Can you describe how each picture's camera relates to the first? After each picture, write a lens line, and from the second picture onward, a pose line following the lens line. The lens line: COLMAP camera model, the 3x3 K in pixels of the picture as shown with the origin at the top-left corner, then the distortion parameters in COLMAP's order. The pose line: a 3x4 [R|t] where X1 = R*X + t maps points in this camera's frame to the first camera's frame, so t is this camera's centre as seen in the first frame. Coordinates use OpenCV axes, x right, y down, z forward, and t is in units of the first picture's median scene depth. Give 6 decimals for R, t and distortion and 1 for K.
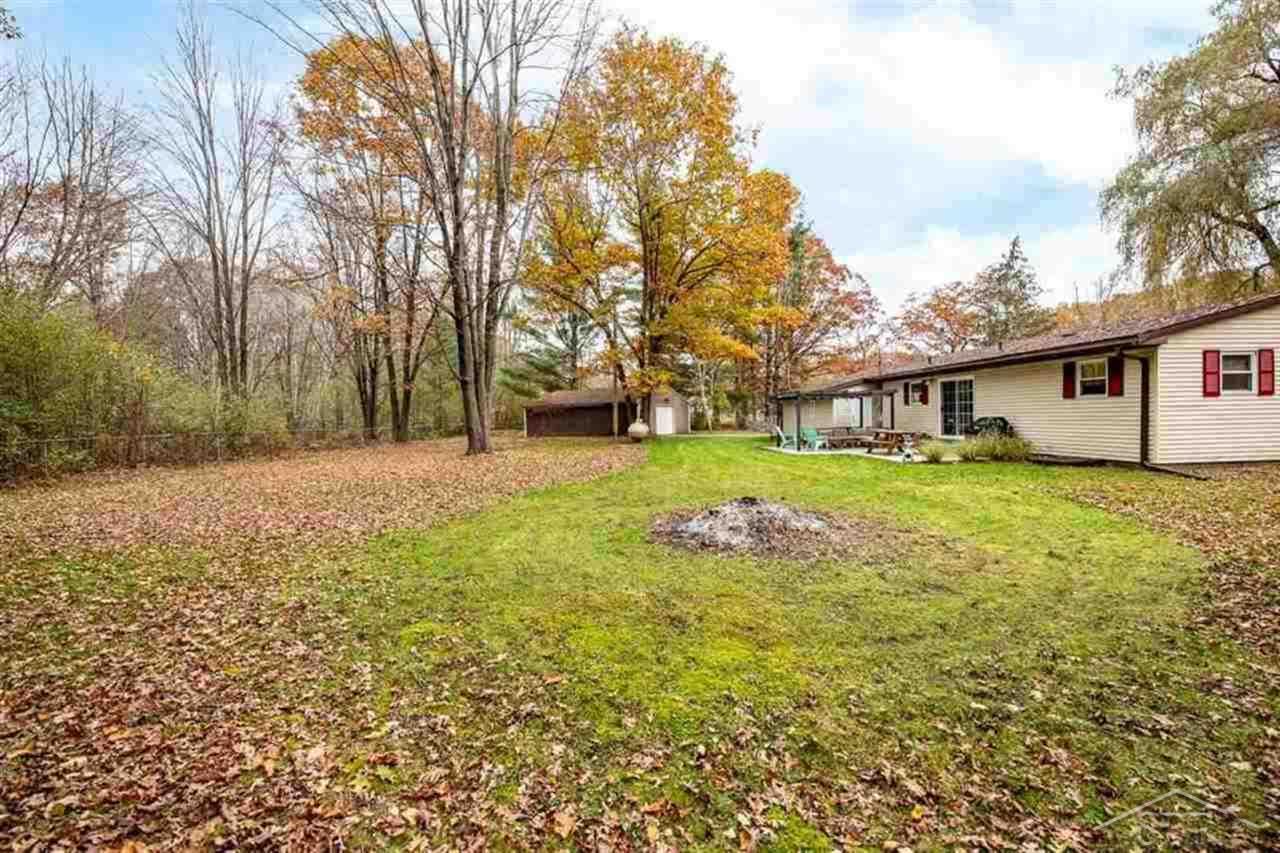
lens RADIAL K [[549.7, 0, 640.0], [0, 549.7, 426.5], [0, 0, 1]] dist [-0.001185, -0.000074]
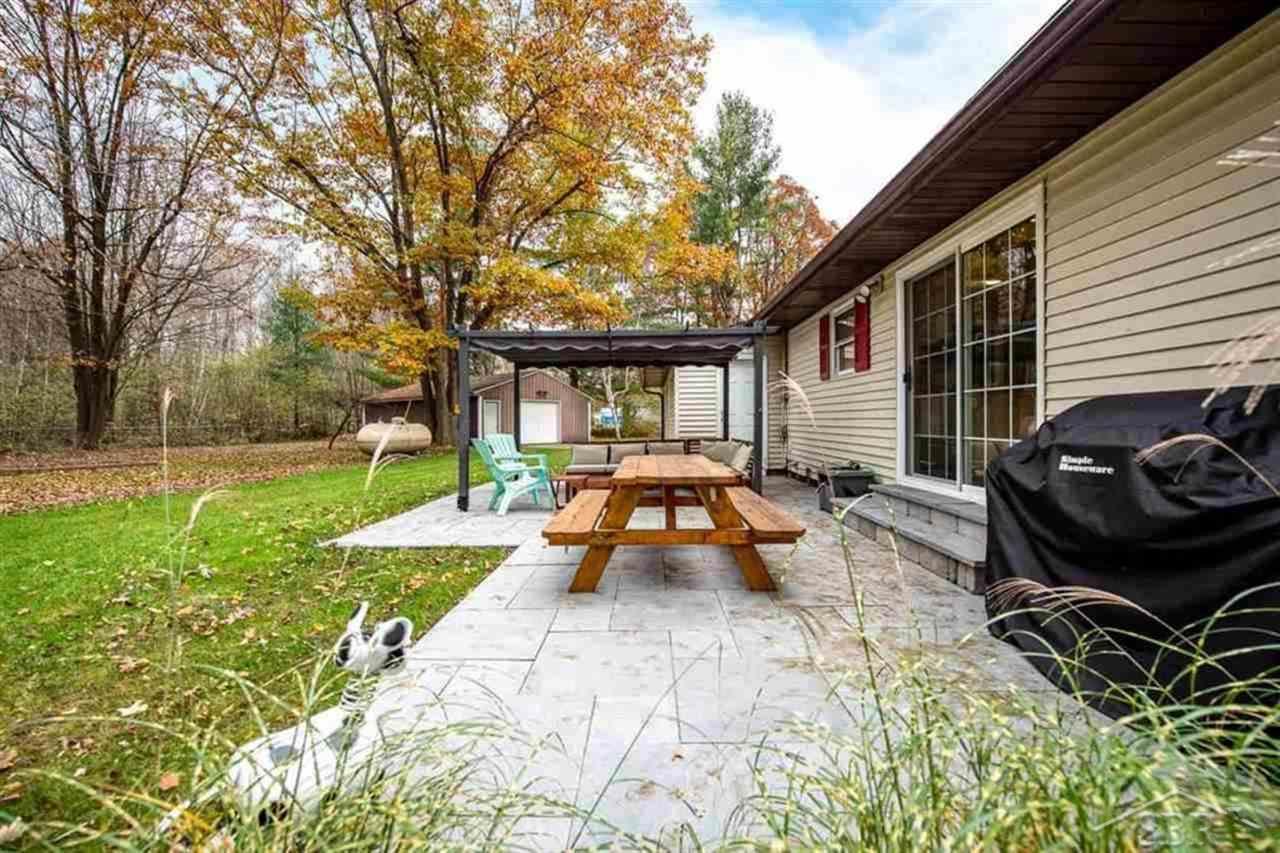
lens RADIAL K [[549.7, 0, 640.0], [0, 549.7, 426.5], [0, 0, 1]] dist [-0.001185, -0.000074]
pose [[0.998510, 0.016412, -0.052052, 0.441151], [-0.017021, 0.999792, -0.011270, -0.003897], [0.051856, 0.012139, 0.998581, 0.739159]]
